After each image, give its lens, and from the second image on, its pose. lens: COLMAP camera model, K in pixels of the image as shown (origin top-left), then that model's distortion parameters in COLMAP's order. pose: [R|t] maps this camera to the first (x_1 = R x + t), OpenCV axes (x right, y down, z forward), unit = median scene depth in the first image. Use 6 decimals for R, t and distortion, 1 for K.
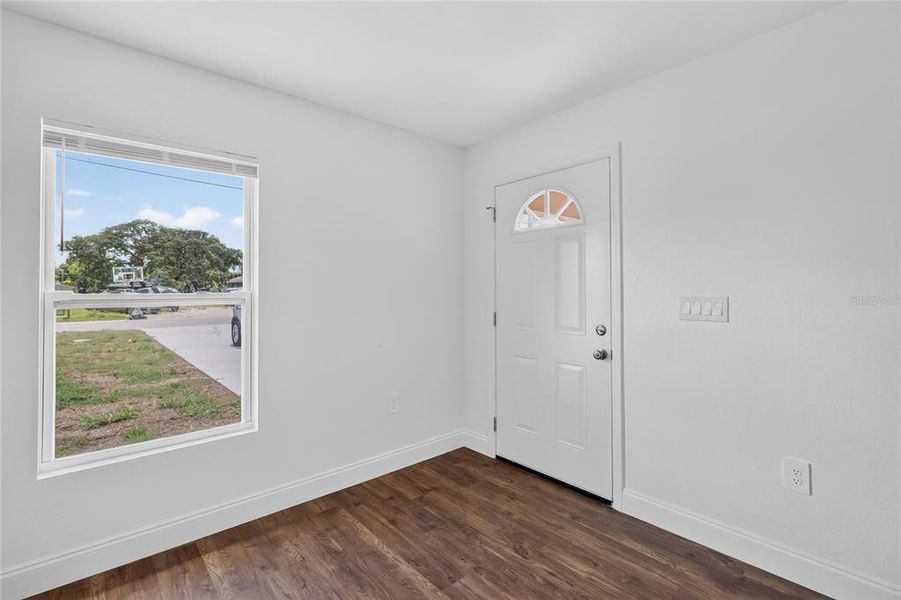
lens RADIAL K [[415.1, 0, 447.5], [0, 415.1, 288.4], [0, 0, 1]] dist [0.002896, -0.002025]
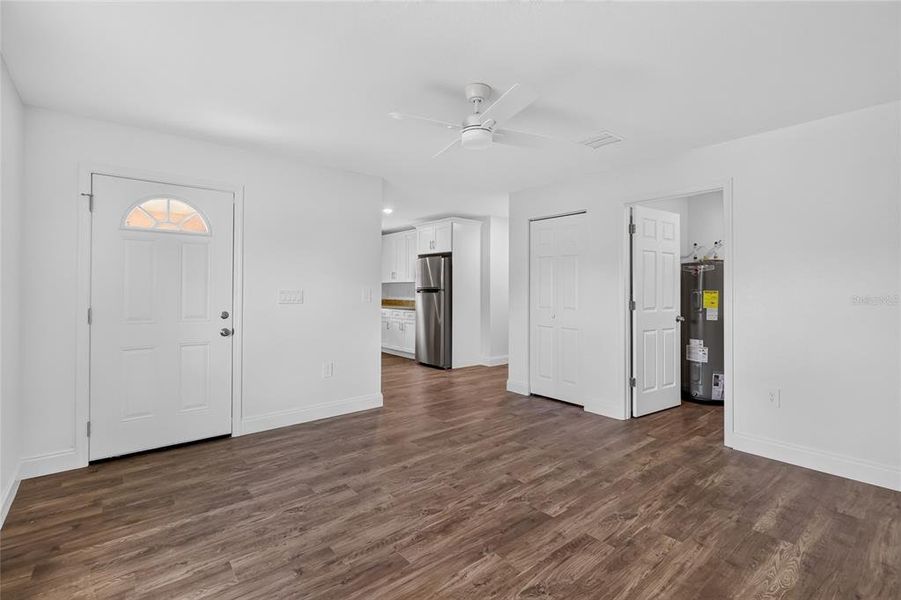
lens RADIAL K [[415.1, 0, 443.1], [0, 415.1, 295.2], [0, 0, 1]] dist [0.002896, -0.002025]
pose [[0.027544, -0.011385, 0.999556, -1.027505], [-0.009071, 0.999891, 0.011639, 0.011348], [-0.999579, -0.009388, 0.027438, 0.236286]]
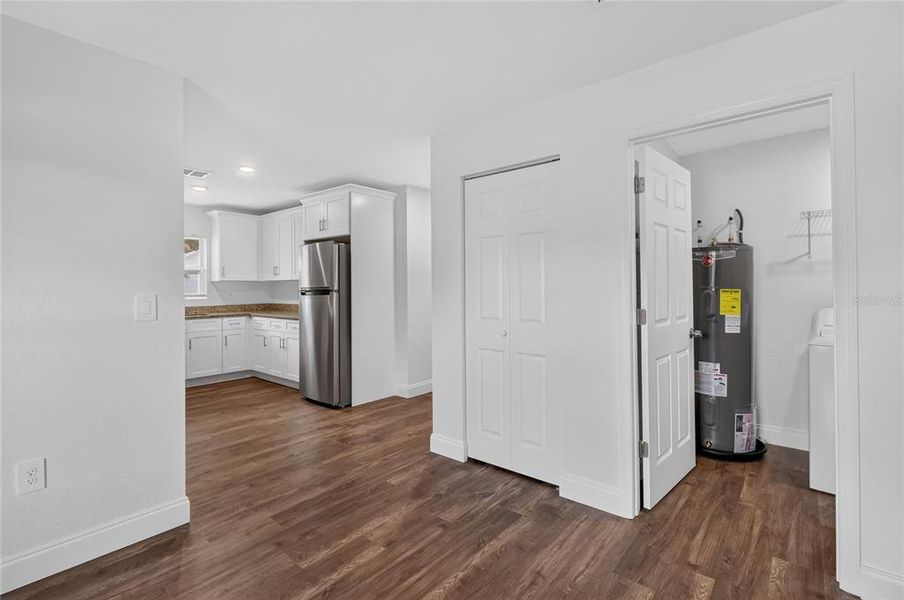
lens RADIAL K [[416.5, 0, 446.7], [0, 416.5, 278.7], [0, 0, 1]] dist [0.002896, -0.002025]
pose [[-0.153286, 0.021483, 0.987948, -0.241865], [0.001513, 0.999768, -0.021505, -0.003510], [-0.988181, -0.001801, -0.153283, 0.118564]]
